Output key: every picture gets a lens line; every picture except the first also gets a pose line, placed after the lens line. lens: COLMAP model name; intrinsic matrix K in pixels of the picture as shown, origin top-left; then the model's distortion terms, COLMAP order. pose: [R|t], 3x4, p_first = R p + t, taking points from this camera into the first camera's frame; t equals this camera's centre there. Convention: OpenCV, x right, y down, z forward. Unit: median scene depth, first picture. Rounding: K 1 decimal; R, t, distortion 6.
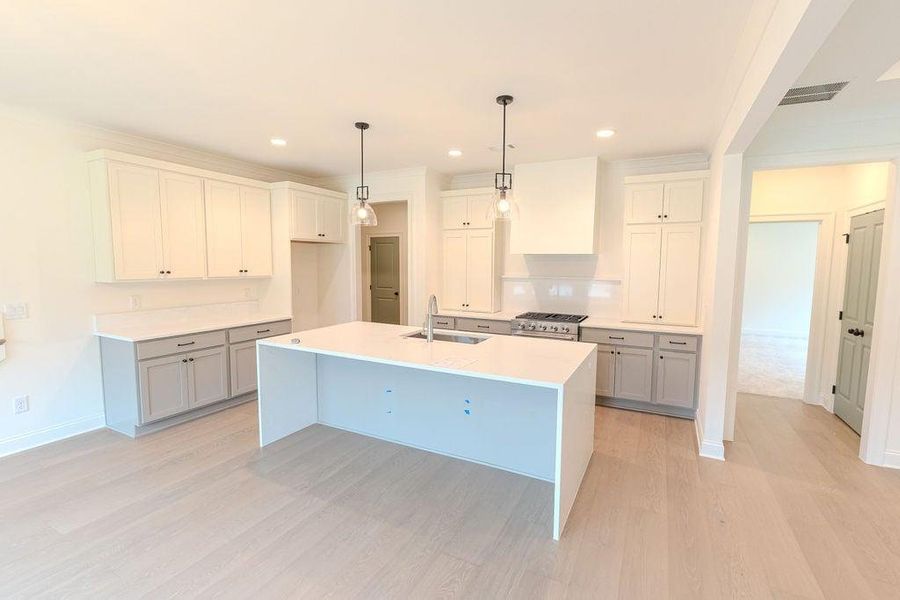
lens RADIAL K [[409.0, 0, 450.0], [0, 409.0, 300.0], [0, 0, 1]] dist [-0.000203, -0.000138]
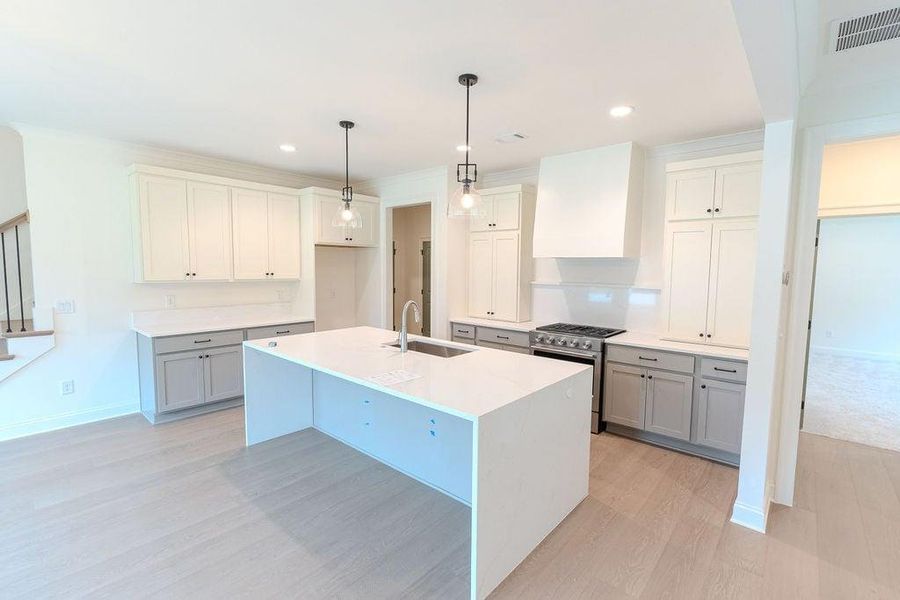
lens RADIAL K [[409.0, 0, 450.0], [0, 409.0, 300.0], [0, 0, 1]] dist [-0.000203, -0.000138]
pose [[0.970903, 0.024065, -0.238261, 0.222431], [-0.027024, 0.999593, -0.009161, -0.007764], [0.237944, 0.015333, 0.971158, 0.105687]]
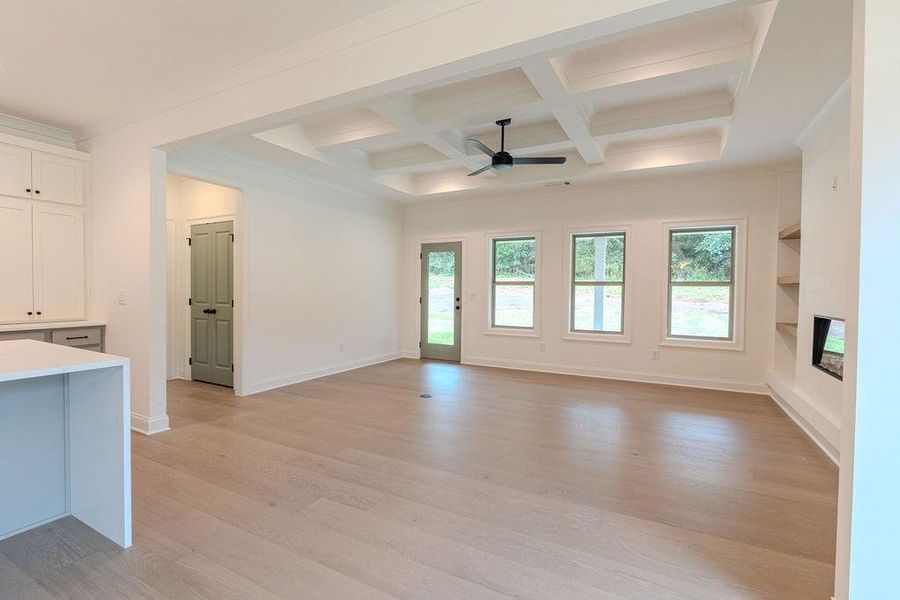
lens RADIAL K [[409.0, 0, 450.0], [0, 409.0, 300.0], [0, 0, 1]] dist [-0.000203, -0.000138]
pose [[0.026981, -0.031769, 0.999131, -0.304180], [0.081366, 0.996248, 0.029480, 0.061889], [-0.996319, 0.080499, 0.029464, 0.155786]]
